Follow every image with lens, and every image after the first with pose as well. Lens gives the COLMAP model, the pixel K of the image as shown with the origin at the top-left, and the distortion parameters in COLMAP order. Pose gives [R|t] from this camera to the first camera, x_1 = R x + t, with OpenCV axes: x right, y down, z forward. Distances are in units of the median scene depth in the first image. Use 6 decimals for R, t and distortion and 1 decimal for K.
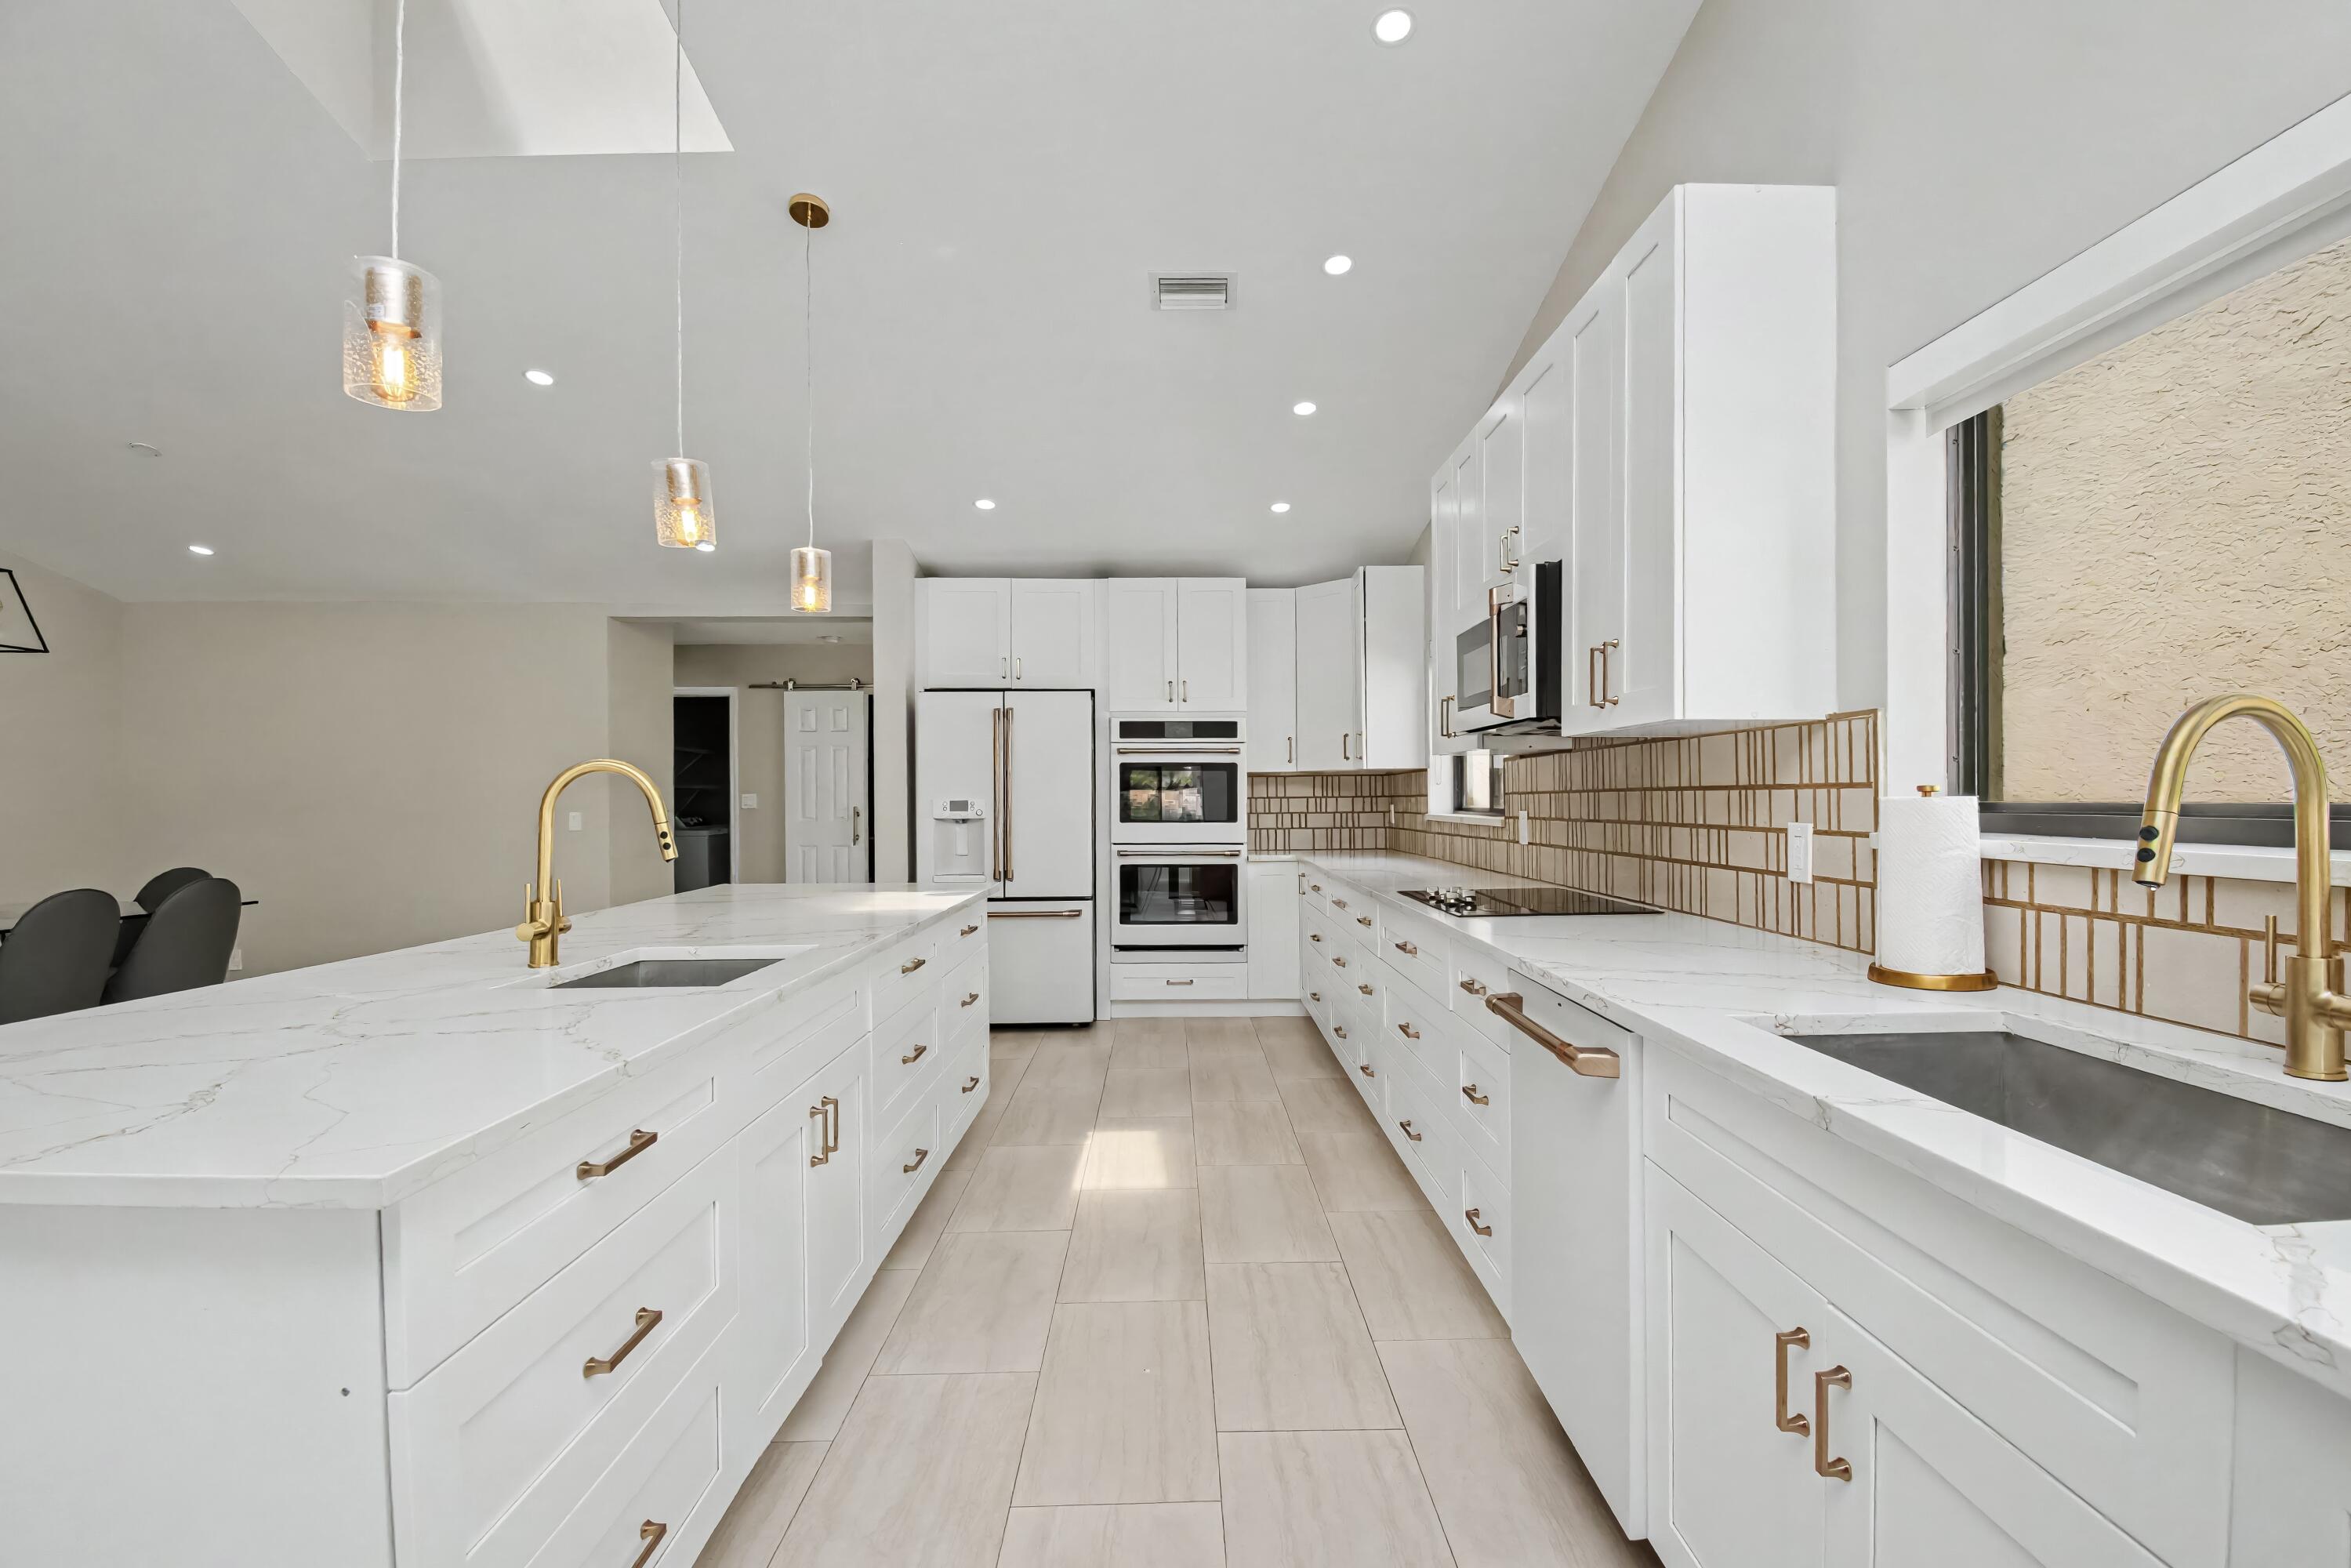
lens RADIAL K [[1058.0, 0, 1187.1], [0, 1058.0, 806.8], [0, 0, 1]] dist [0.011452, -0.017988]
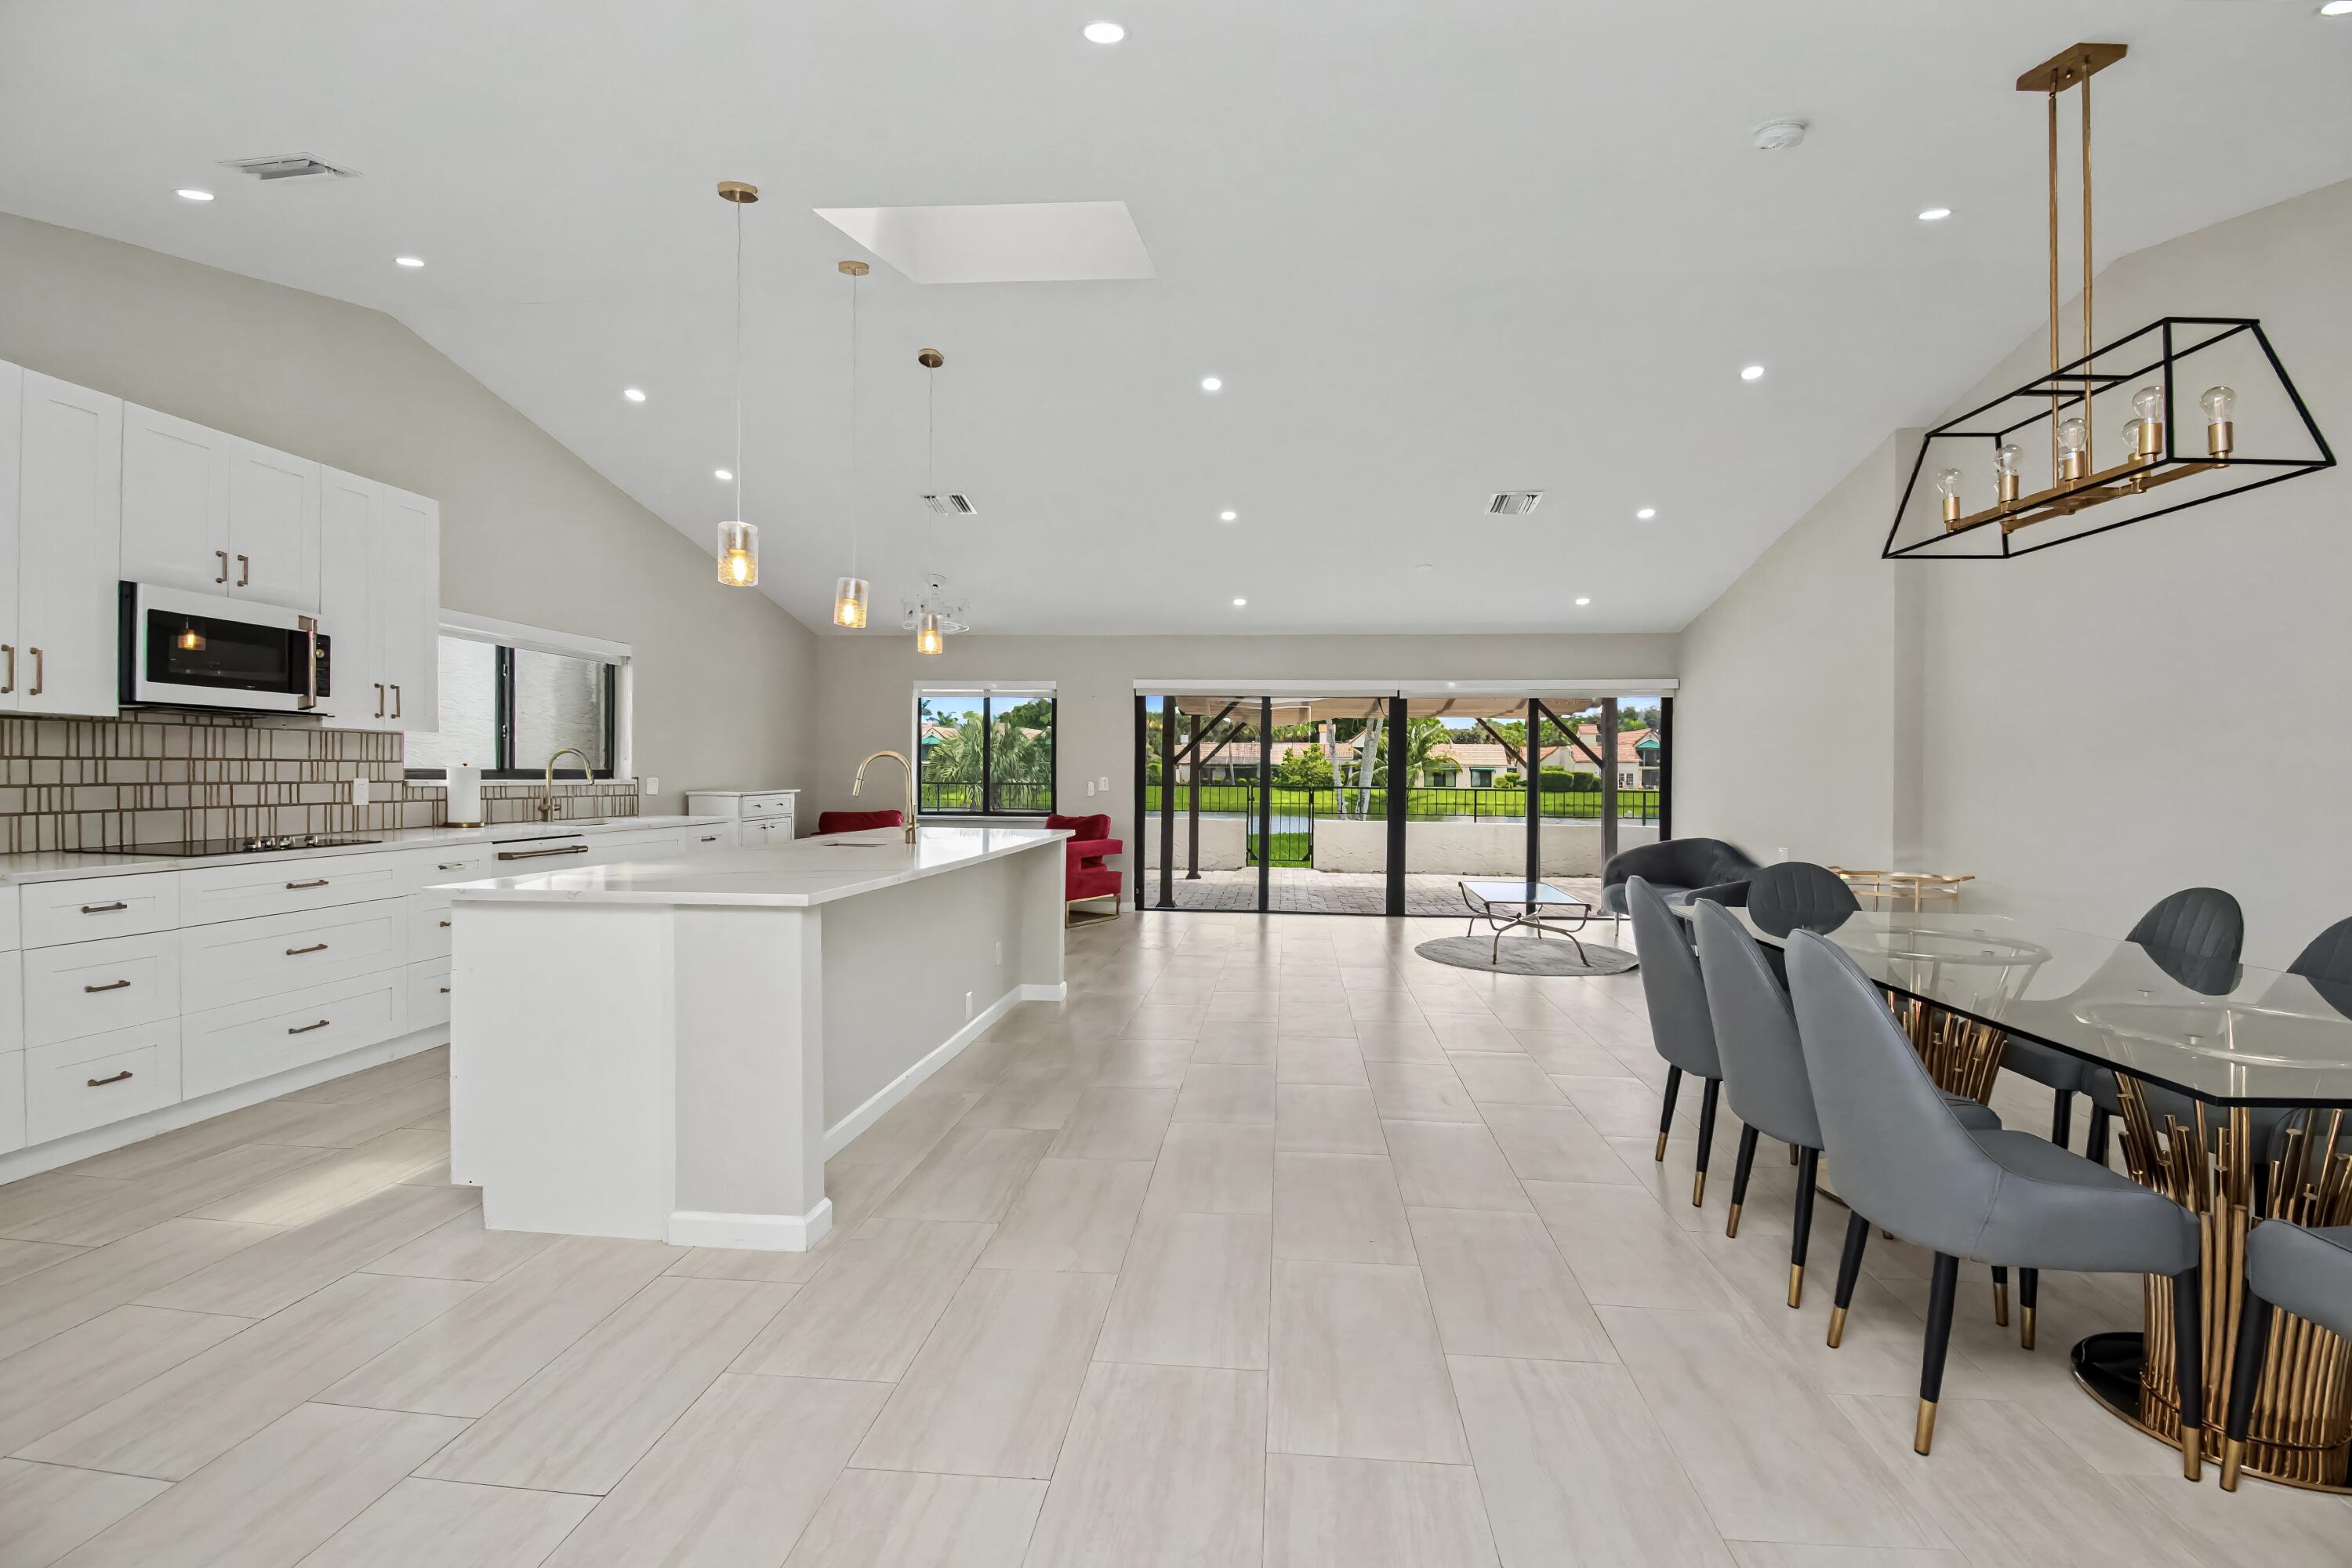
lens RADIAL K [[1058.4, 0, 1185.7], [0, 1058.4, 787.6], [0, 0, 1]] dist [0.011452, -0.017988]
pose [[-0.992911, -0.004218, 0.118787, -0.710604], [-0.001716, 0.999775, 0.021156, -0.007604], [-0.118849, 0.020802, -0.992694, 1.535954]]
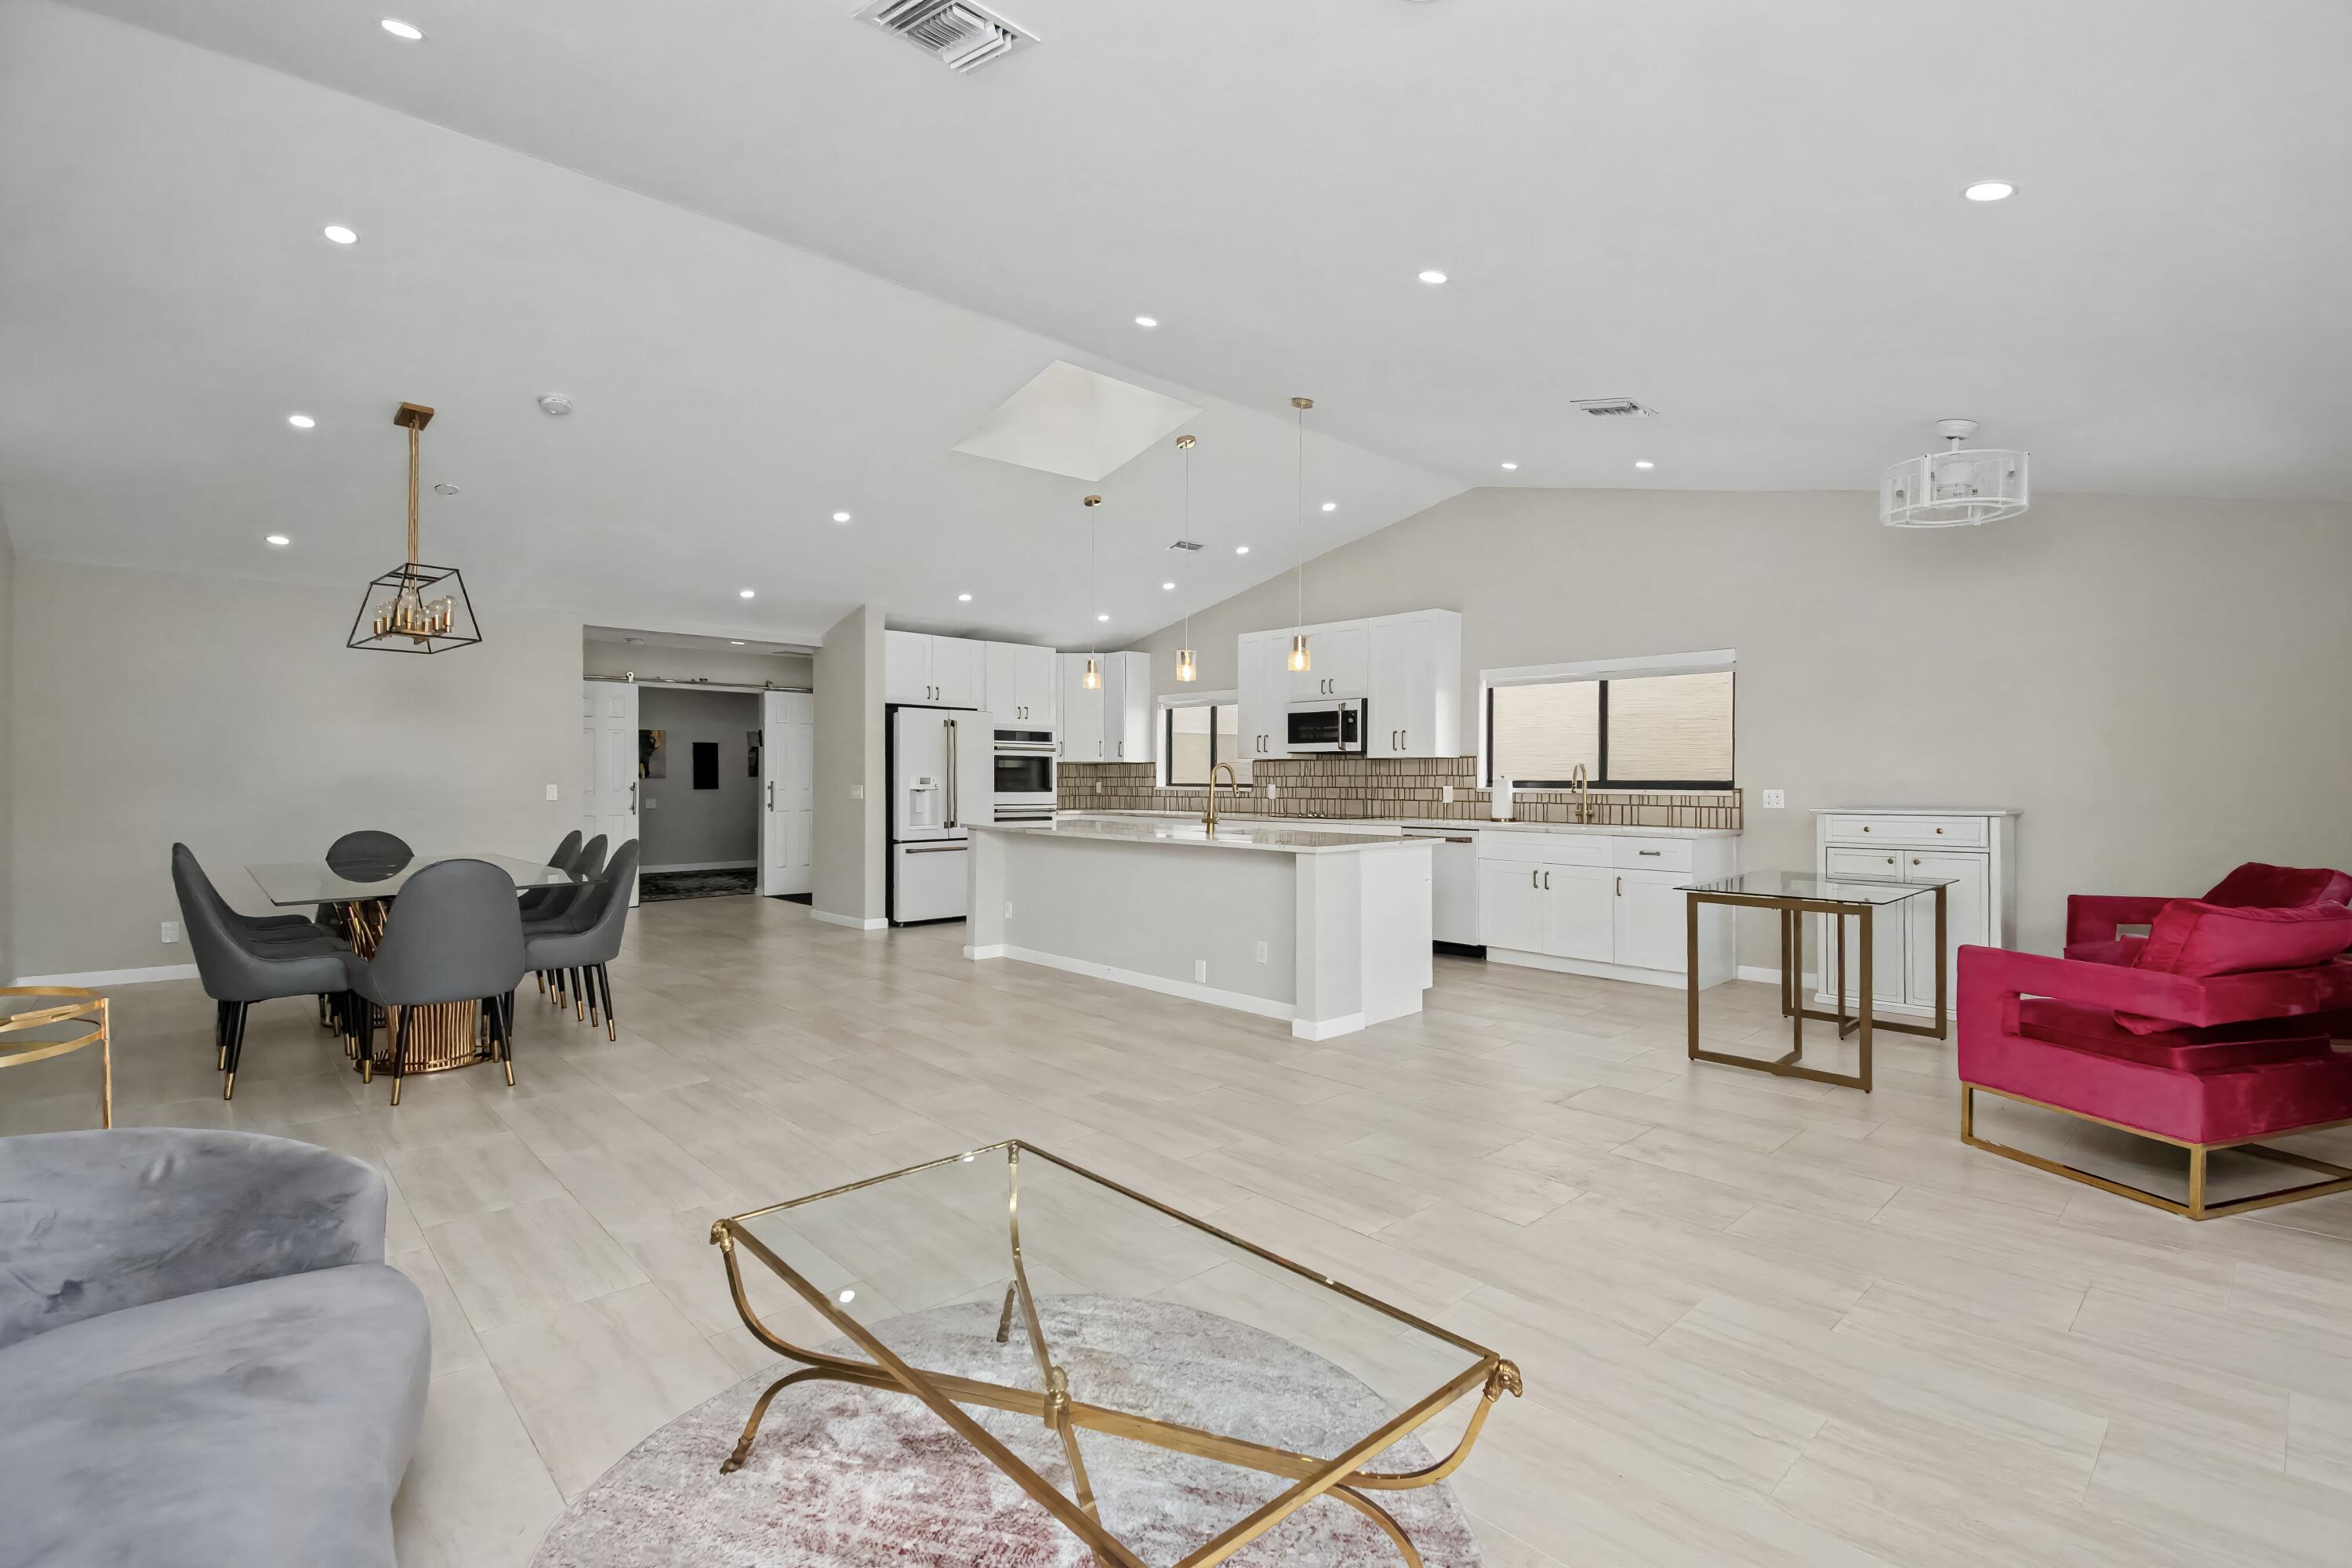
lens RADIAL K [[1058.4, 0, 1176.6], [0, 1058.4, 782.0], [0, 0, 1]] dist [0.011452, -0.017988]
pose [[0.747169, 0.005196, 0.664614, -1.276631], [-0.001050, 0.999977, -0.006637, 0.013602], [-0.664634, 0.004261, 0.747157, -0.545078]]
